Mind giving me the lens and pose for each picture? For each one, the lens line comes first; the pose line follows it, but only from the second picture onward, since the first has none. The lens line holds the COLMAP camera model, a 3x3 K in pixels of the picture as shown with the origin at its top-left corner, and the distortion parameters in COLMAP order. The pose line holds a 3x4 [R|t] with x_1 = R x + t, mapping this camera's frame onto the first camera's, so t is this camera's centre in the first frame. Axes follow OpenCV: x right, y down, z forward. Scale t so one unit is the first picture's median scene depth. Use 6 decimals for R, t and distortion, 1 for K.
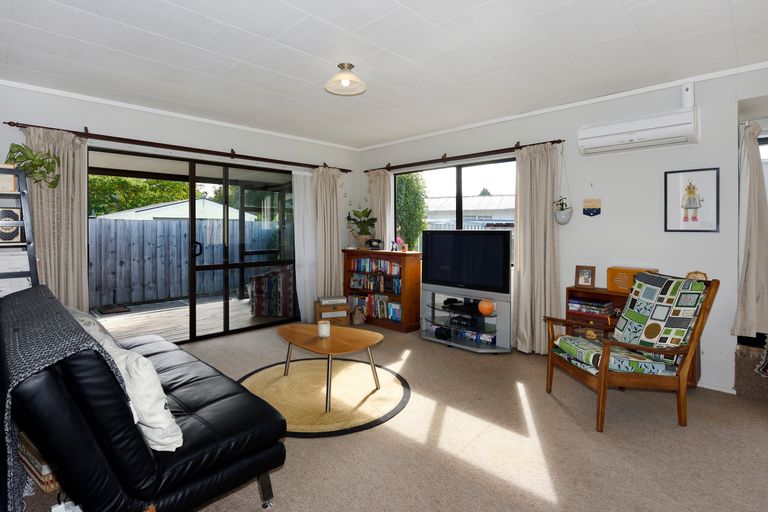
lens RADIAL K [[400.0, 0, 357.2], [0, 400.0, 235.6], [0, 0, 1]] dist [-0.000278, -0.000162]
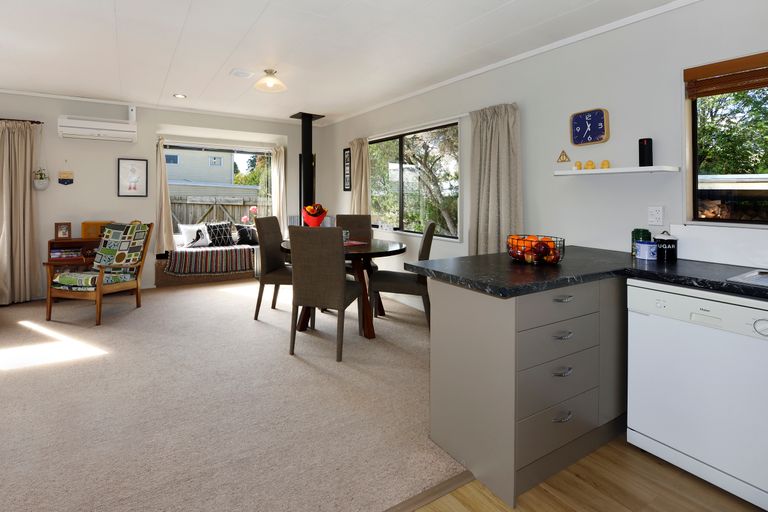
lens RADIAL K [[392.1, 0, 348.3], [0, 392.1, 188.0], [0, 0, 1]] dist [-0.000403, -0.000266]
pose [[0.259660, 0.018370, 0.965525, -0.510408], [0.009419, 0.999723, -0.021554, -0.001496], [-0.965654, 0.014691, 0.259415, -0.282577]]
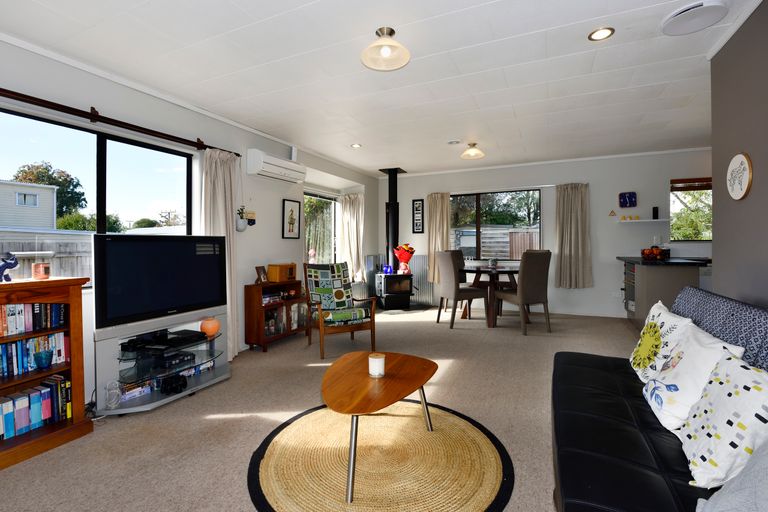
lens RADIAL K [[373.0, 0, 384.0], [0, 373.0, 256.0], [0, 0, 1]] dist [-0.001110, -0.000221]
pose [[-0.384096, -0.028979, 0.922838, -0.736720], [0.027704, 0.998696, 0.042892, 0.007166], [-0.922878, 0.042041, -0.382792, 1.291942]]
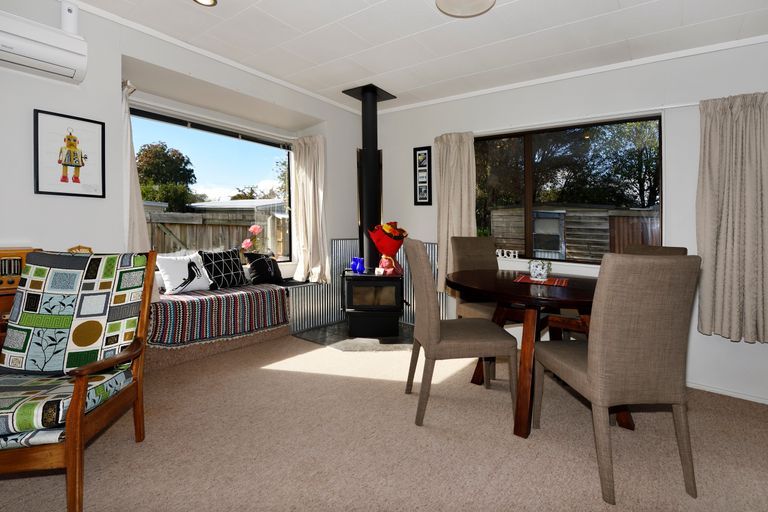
lens RADIAL K [[377.6, 0, 388.4], [0, 377.6, 223.1], [0, 0, 1]] dist [-0.002365, -0.000383]
pose [[-0.167194, -0.002647, 0.985921, 0.008839], [-0.013250, 0.999912, 0.000438, 0.036854], [-0.985835, -0.012990, -0.167214, 0.538126]]
